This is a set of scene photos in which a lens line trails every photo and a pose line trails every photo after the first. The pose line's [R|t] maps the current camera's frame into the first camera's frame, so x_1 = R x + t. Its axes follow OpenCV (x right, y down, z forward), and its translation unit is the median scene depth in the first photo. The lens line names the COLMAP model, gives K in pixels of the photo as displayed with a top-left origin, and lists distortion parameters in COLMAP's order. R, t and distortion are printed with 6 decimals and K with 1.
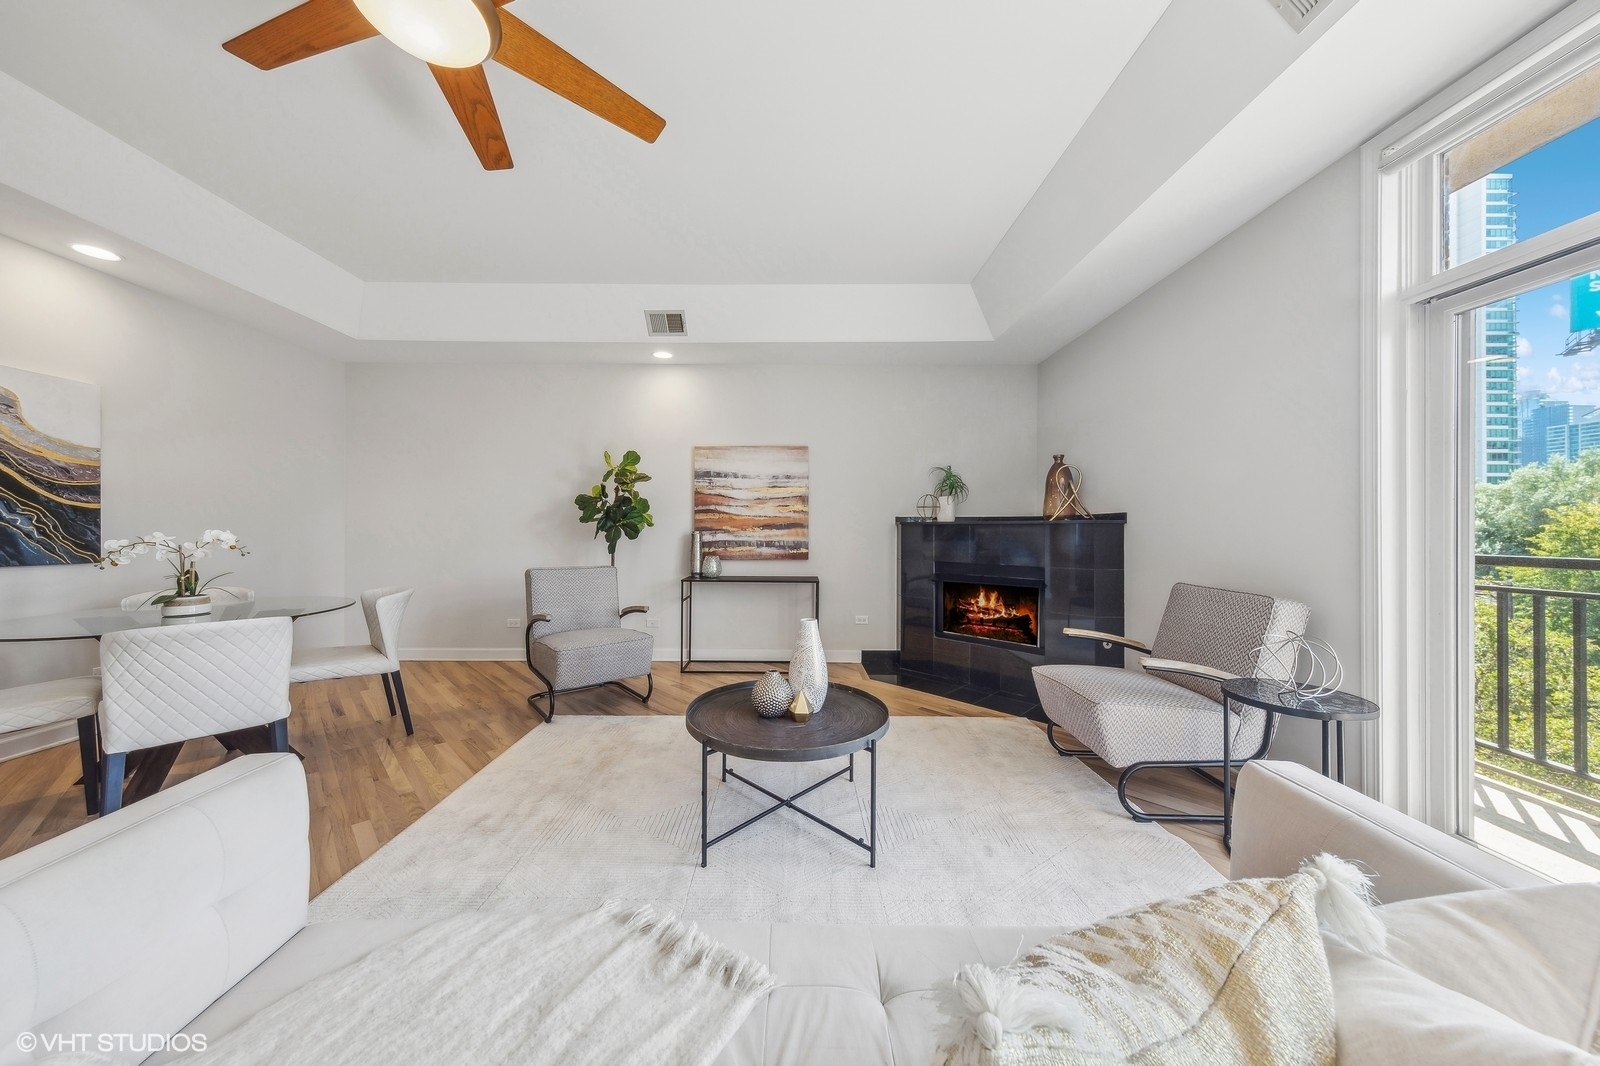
lens RADIAL K [[526.2, 0, 793.9], [0, 526.2, 527.6], [0, 0, 1]] dist [0.007027, -0.001477]
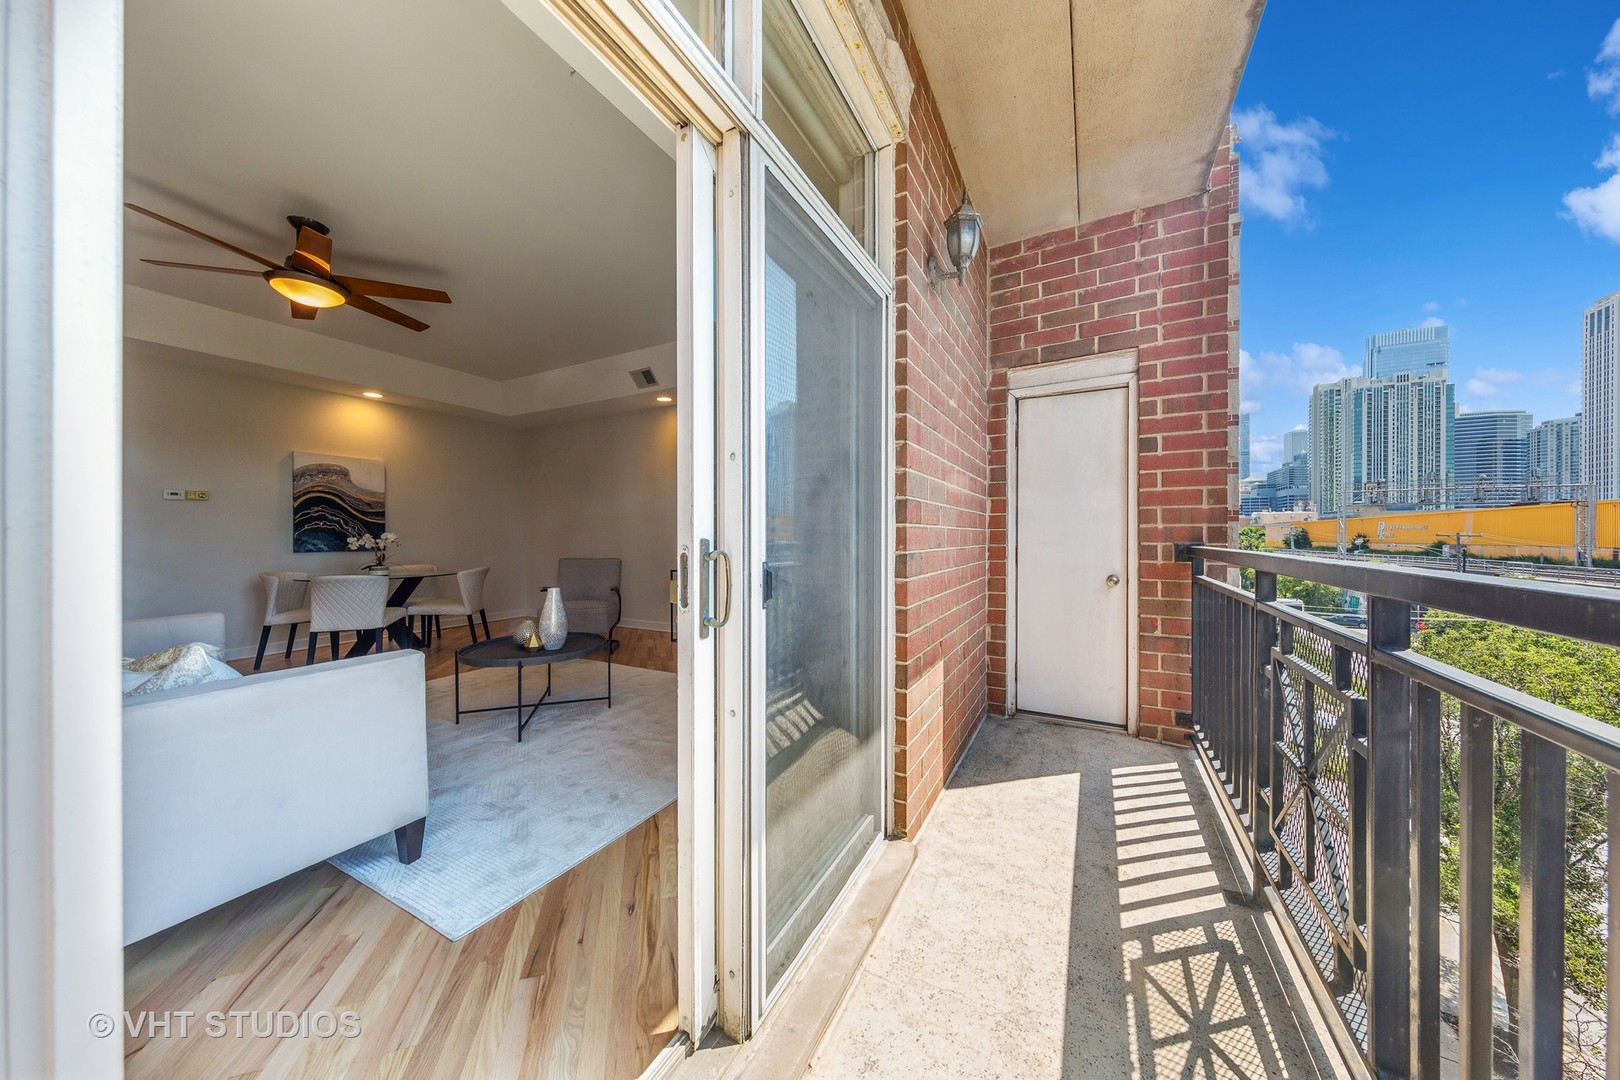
lens RADIAL K [[532.8, 0, 811.0], [0, 532.8, 537.0], [0, 0, 1]] dist [0.007027, -0.001477]
pose [[0.880080, -0.005824, -0.474789, 0.776586], [0.006318, 0.999980, -0.000556, 0.019836], [0.474783, -0.002510, 0.880099, 0.004203]]
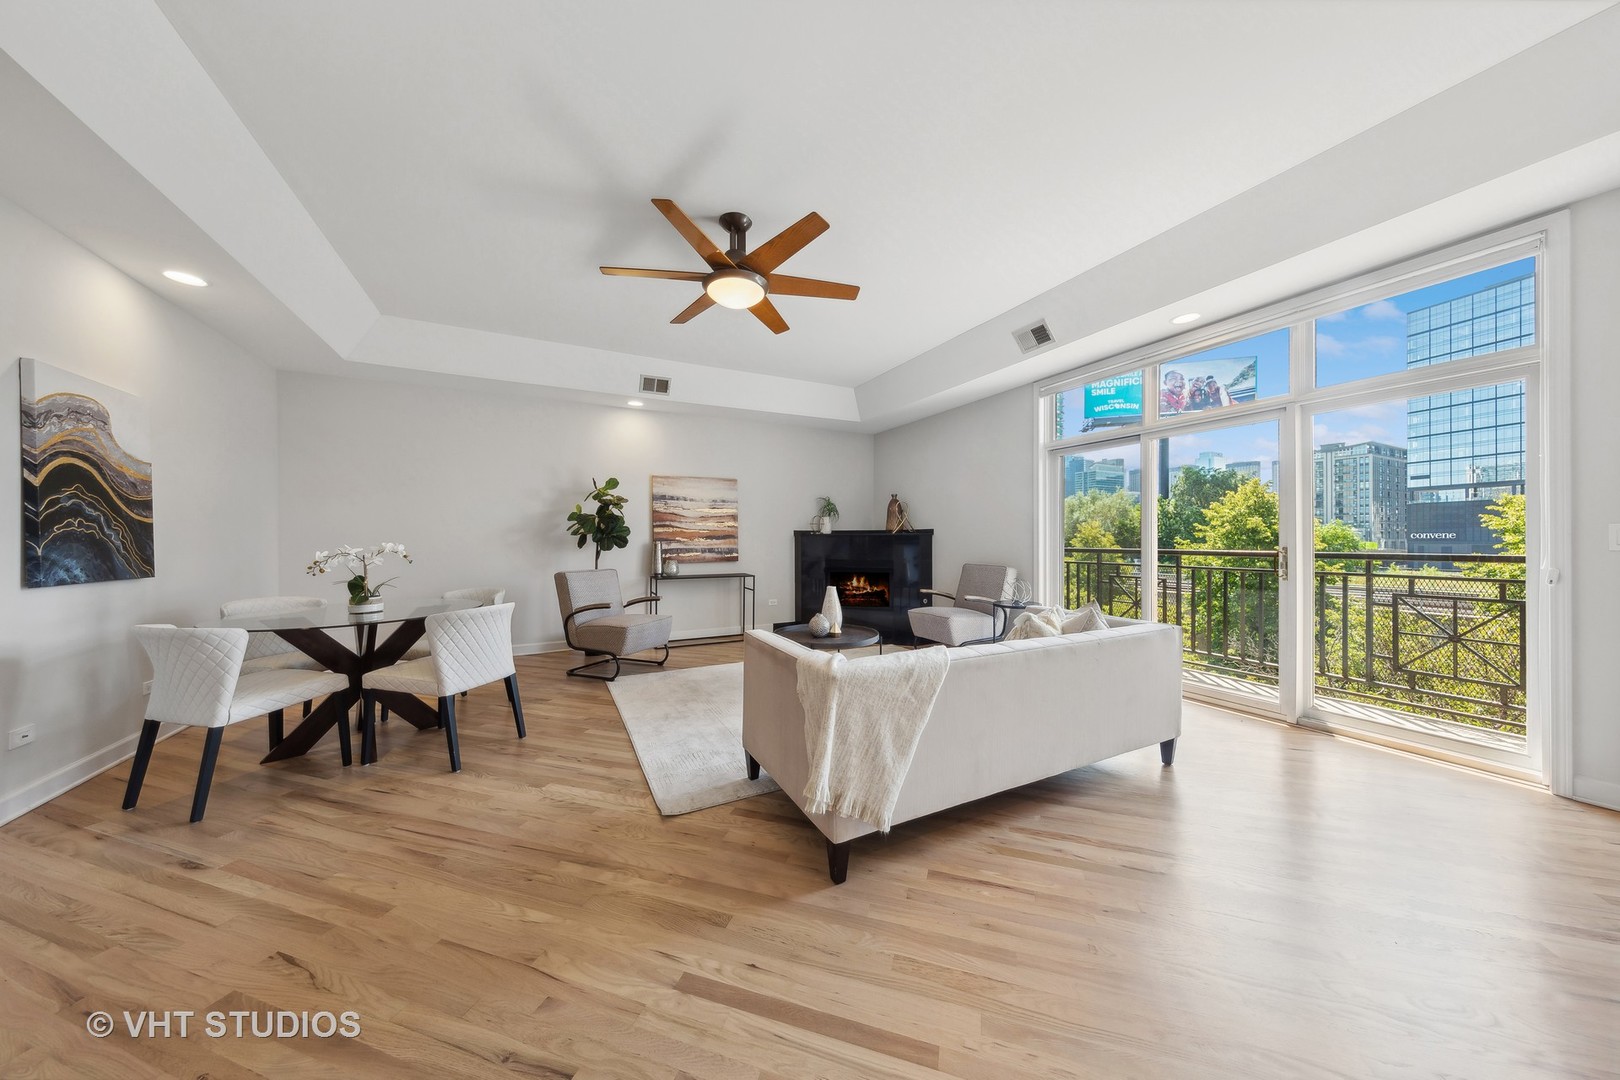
lens RADIAL K [[532.8, 0, 801.0], [0, 532.8, 546.5], [0, 0, 1]] dist [0.007027, -0.001477]
pose [[0.885699, -0.012728, 0.464085, -0.526792], [0.004412, 0.999810, 0.019001, -0.004153], [-0.464238, -0.014781, 0.885587, -0.355522]]
